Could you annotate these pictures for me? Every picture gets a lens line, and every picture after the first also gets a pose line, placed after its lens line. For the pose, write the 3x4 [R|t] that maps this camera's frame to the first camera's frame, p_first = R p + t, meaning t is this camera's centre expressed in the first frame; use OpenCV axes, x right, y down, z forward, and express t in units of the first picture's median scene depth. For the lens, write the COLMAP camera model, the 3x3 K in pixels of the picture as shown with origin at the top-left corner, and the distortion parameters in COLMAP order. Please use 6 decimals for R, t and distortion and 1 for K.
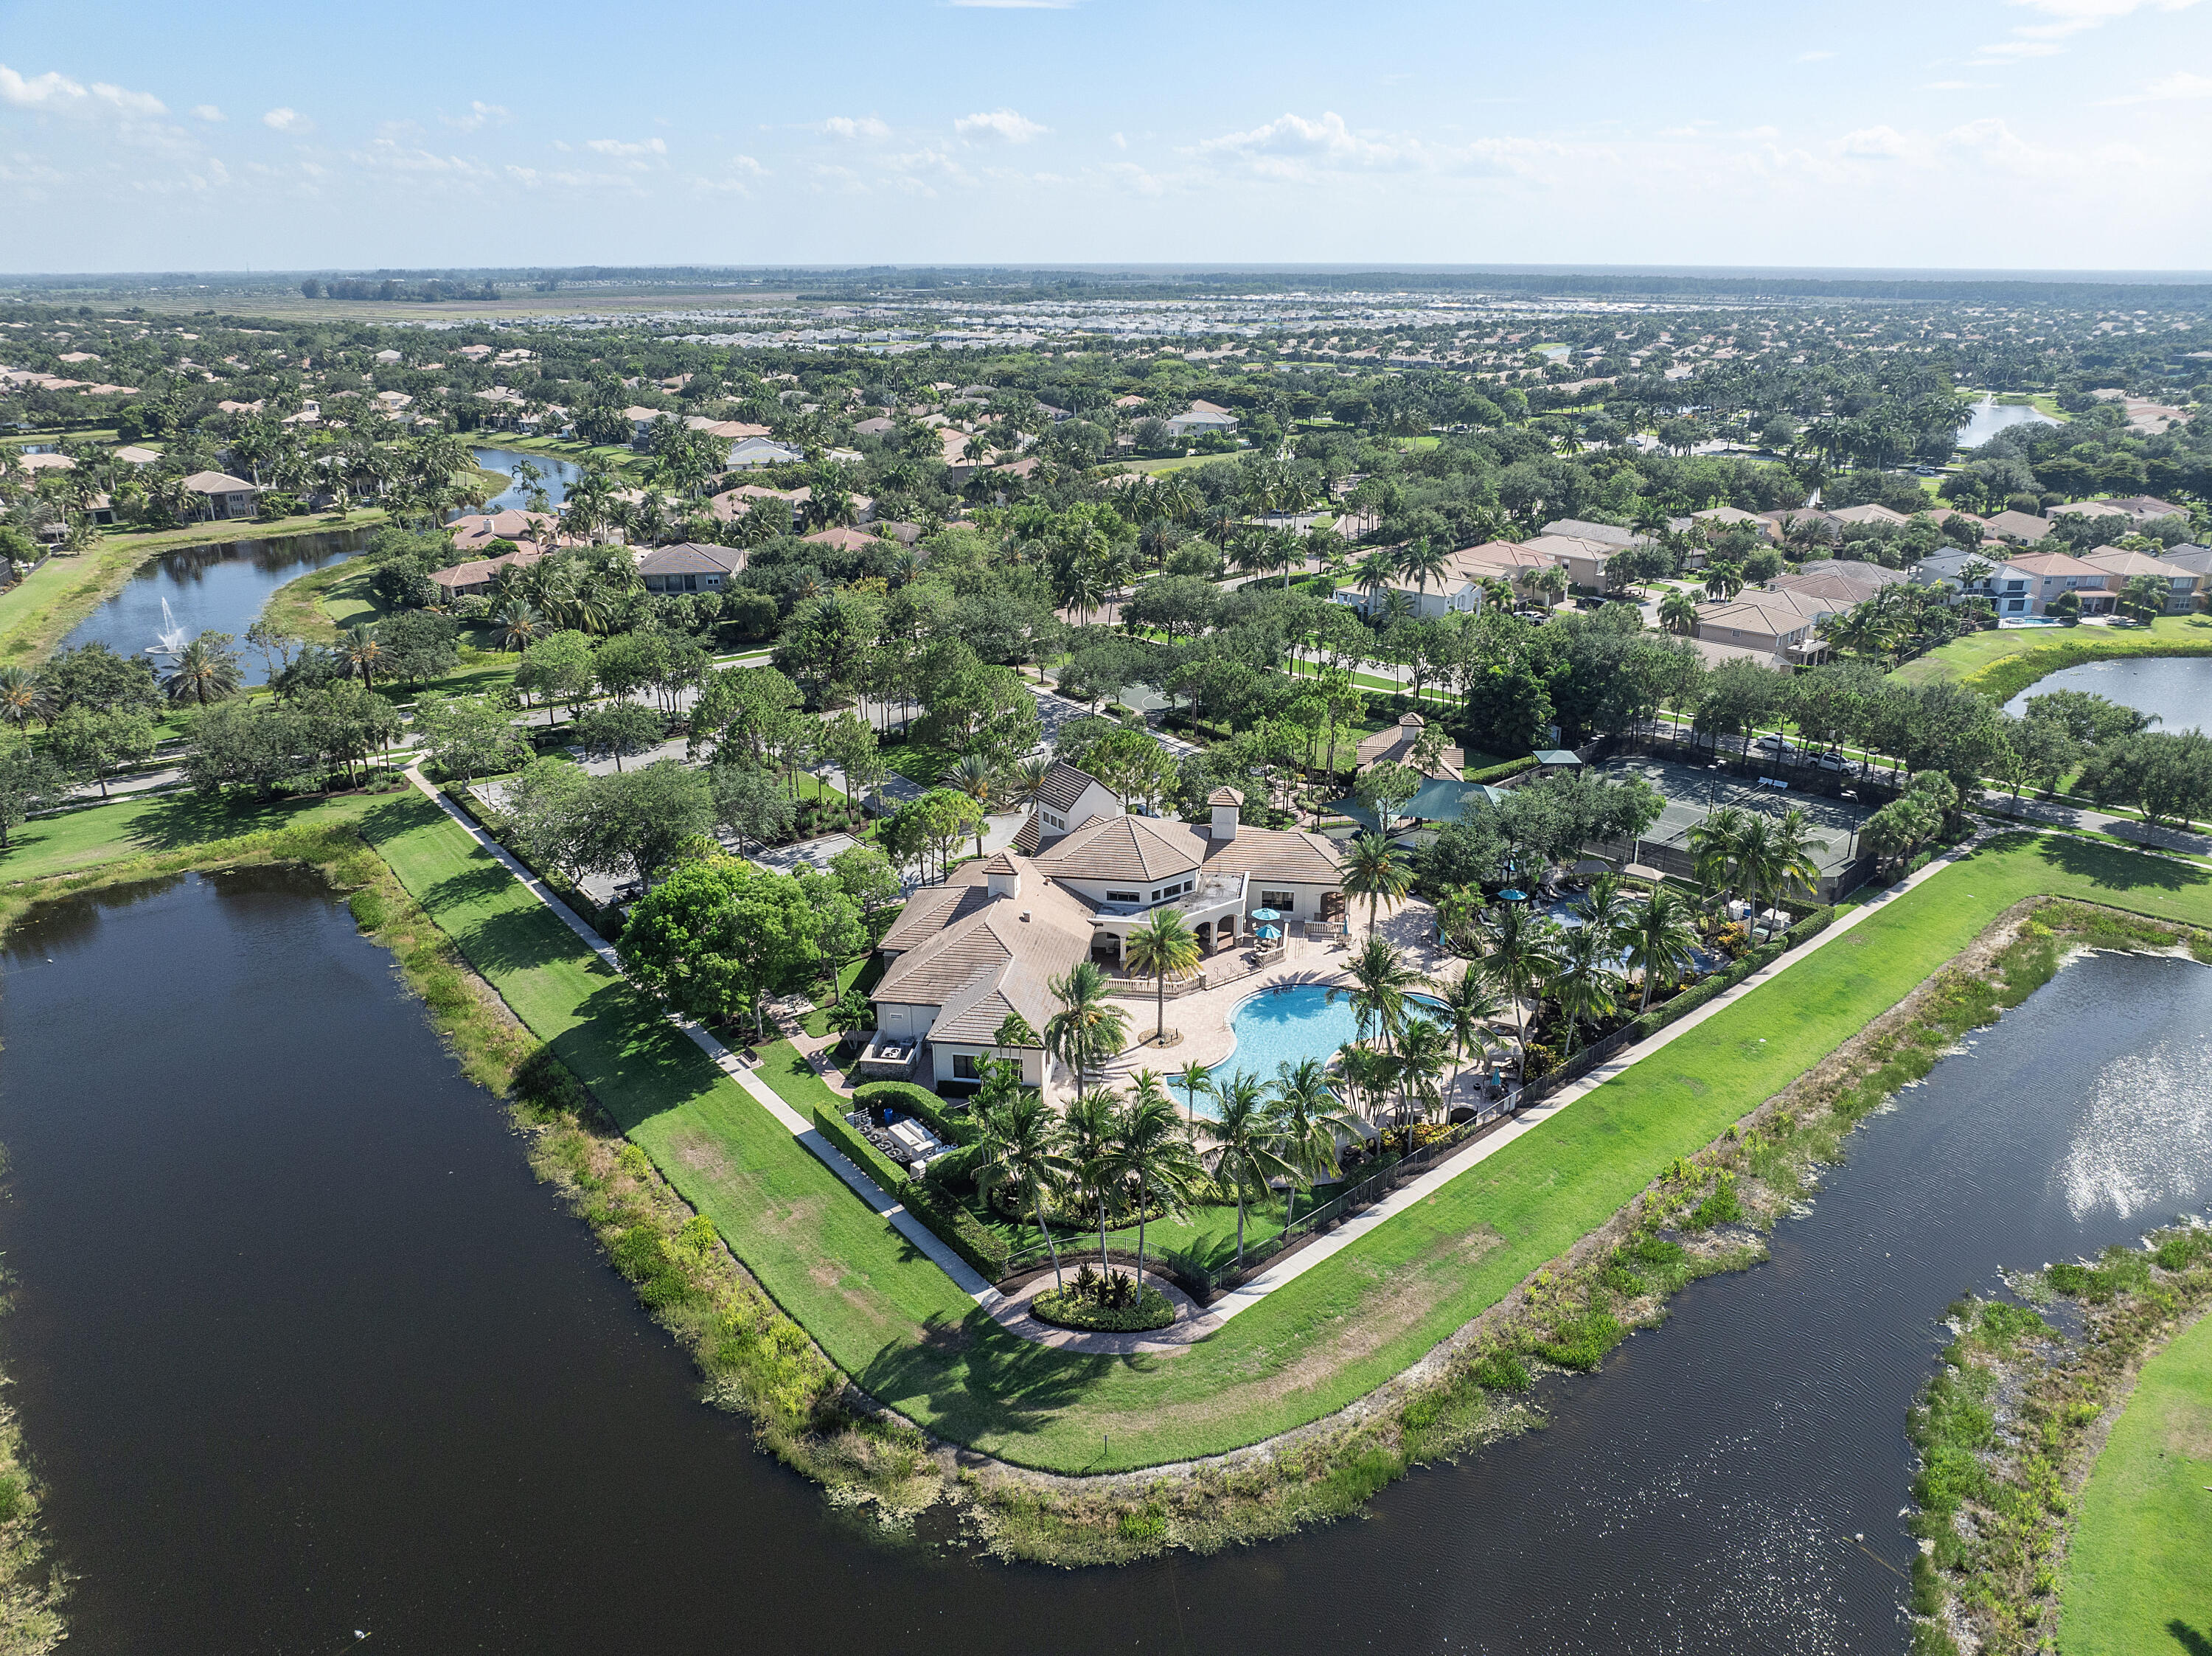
lens RADIAL K [[1537.3, 0, 1123.5], [0, 1537.3, 829.3], [0, 0, 1]] dist [-0.046867, 0.007721]
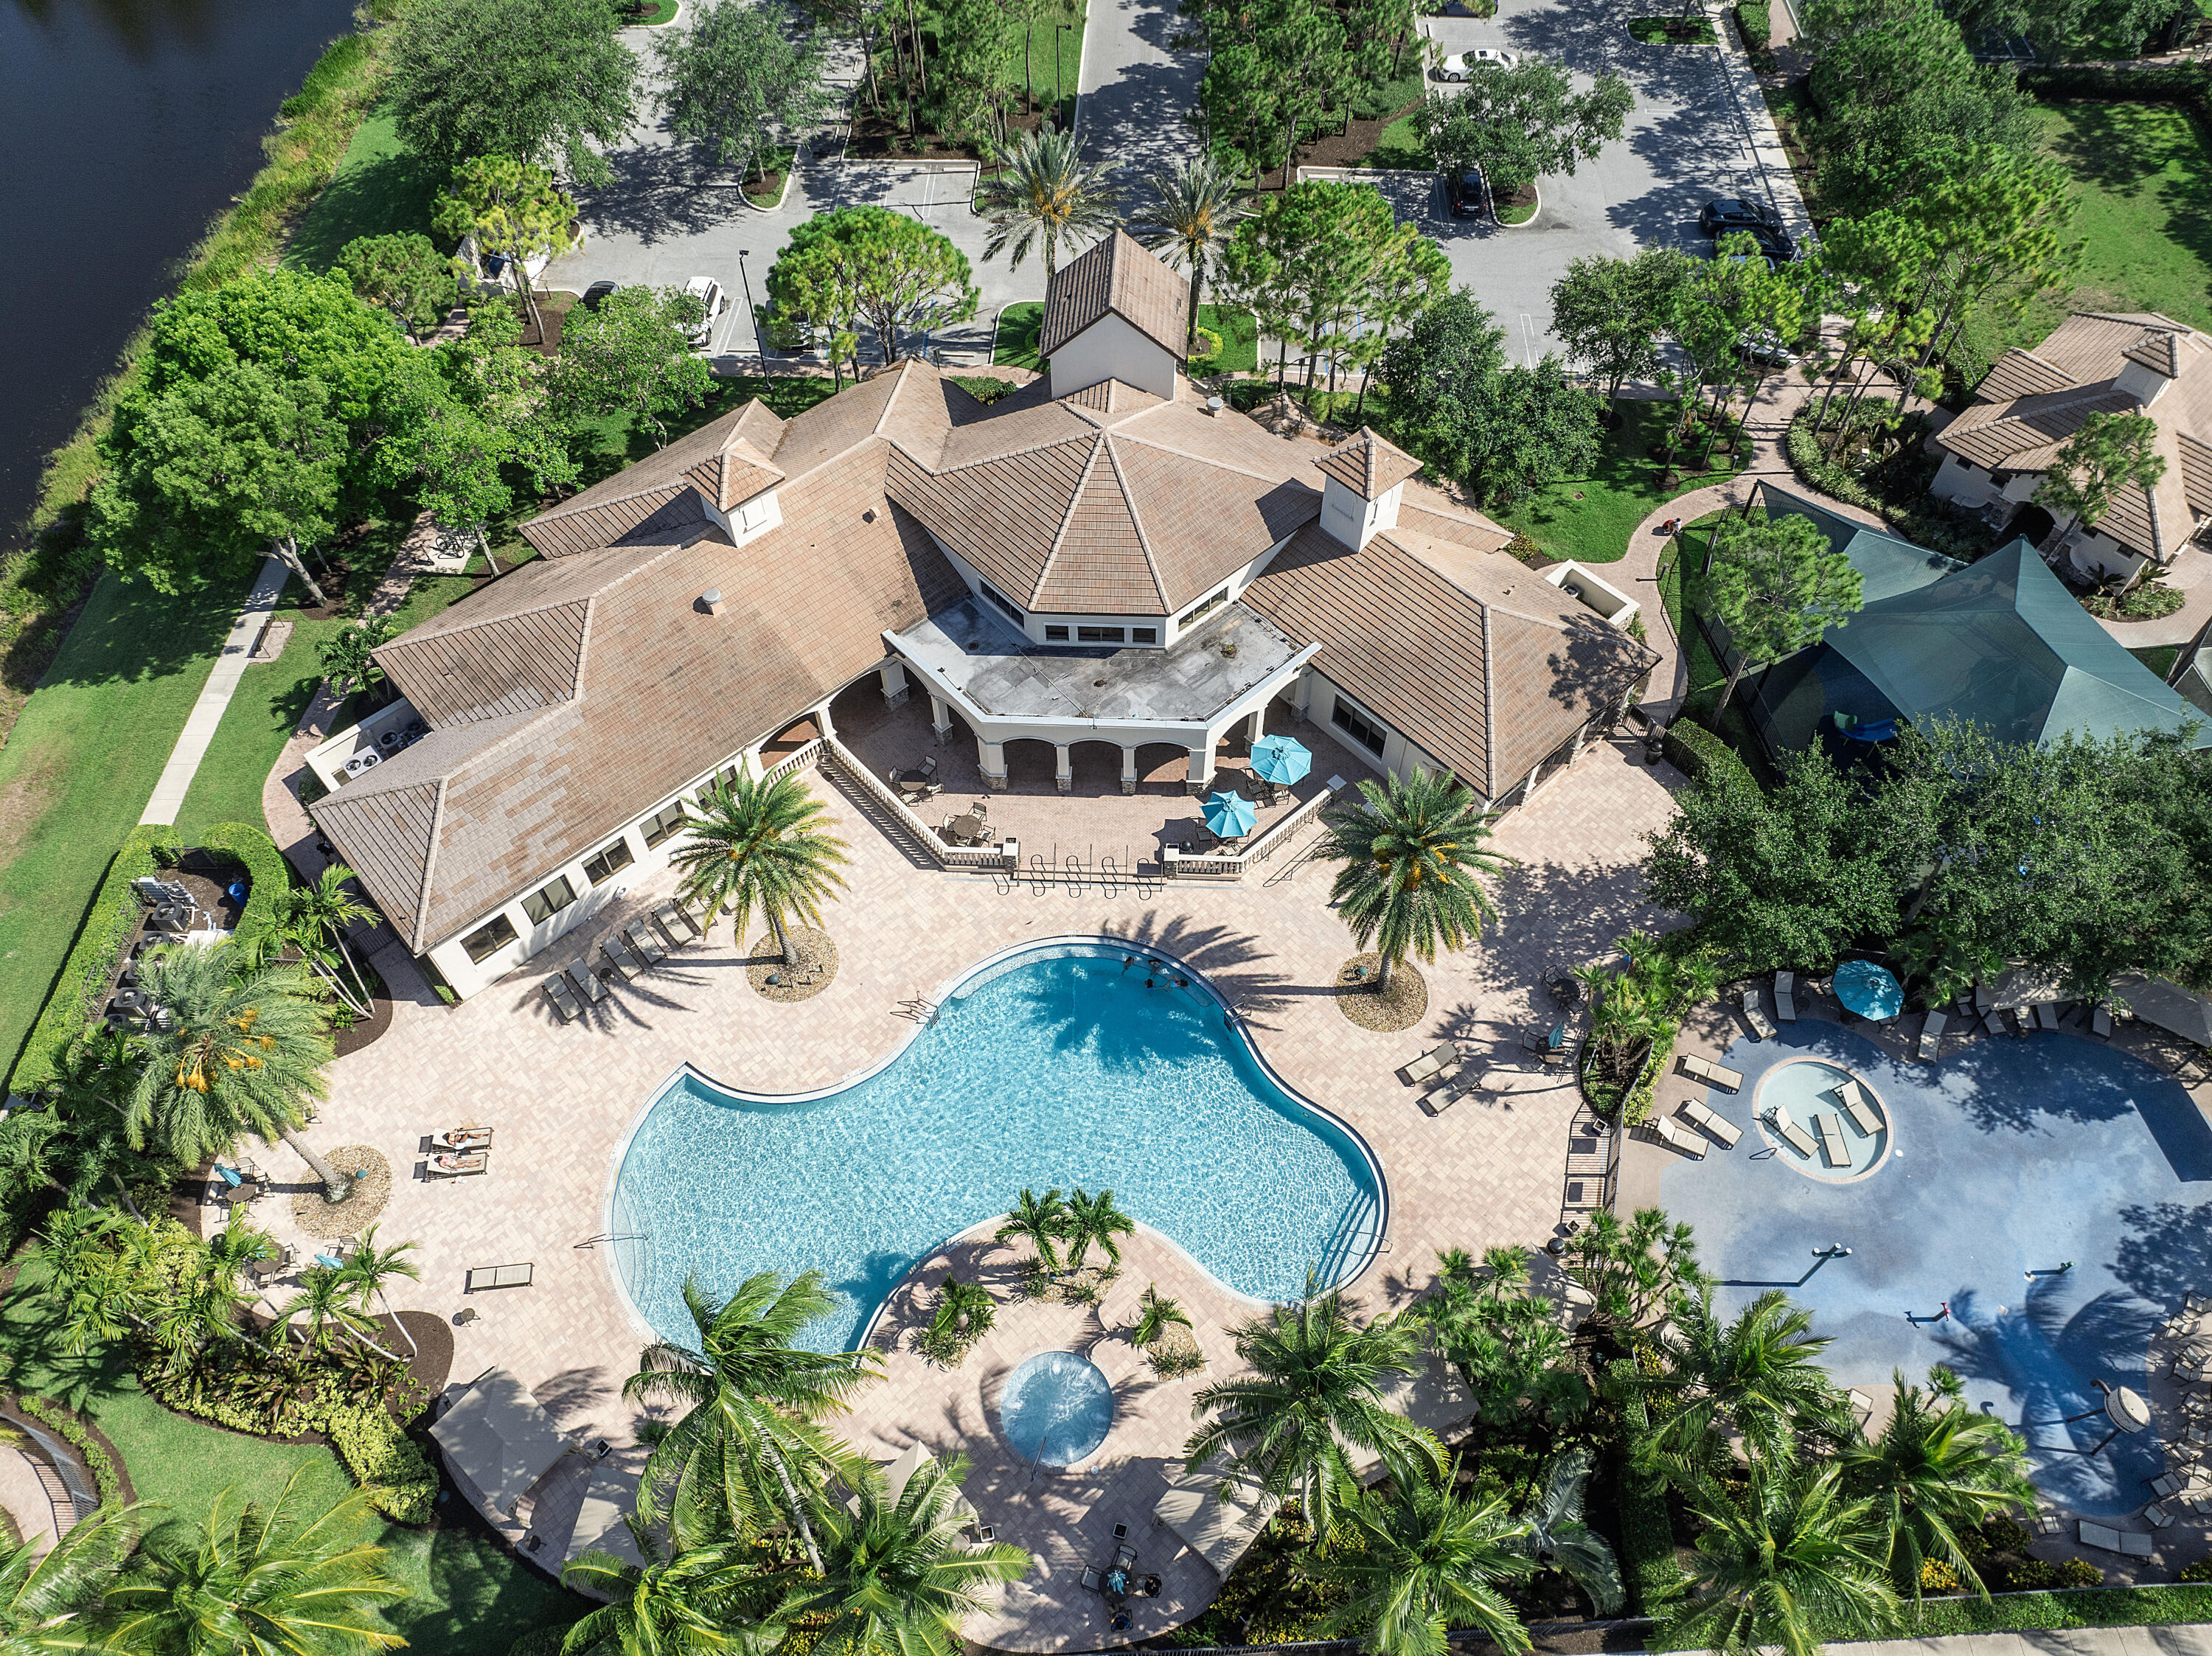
lens RADIAL K [[1537.3, 0, 1123.5], [0, 1537.3, 829.3], [0, 0, 1]] dist [-0.046867, 0.007721]
pose [[0.776396, 0.518594, -0.358146, 0.238593], [-0.225804, 0.759429, 0.610148, -0.205495], [0.588406, -0.392845, 0.706719, 0.651014]]
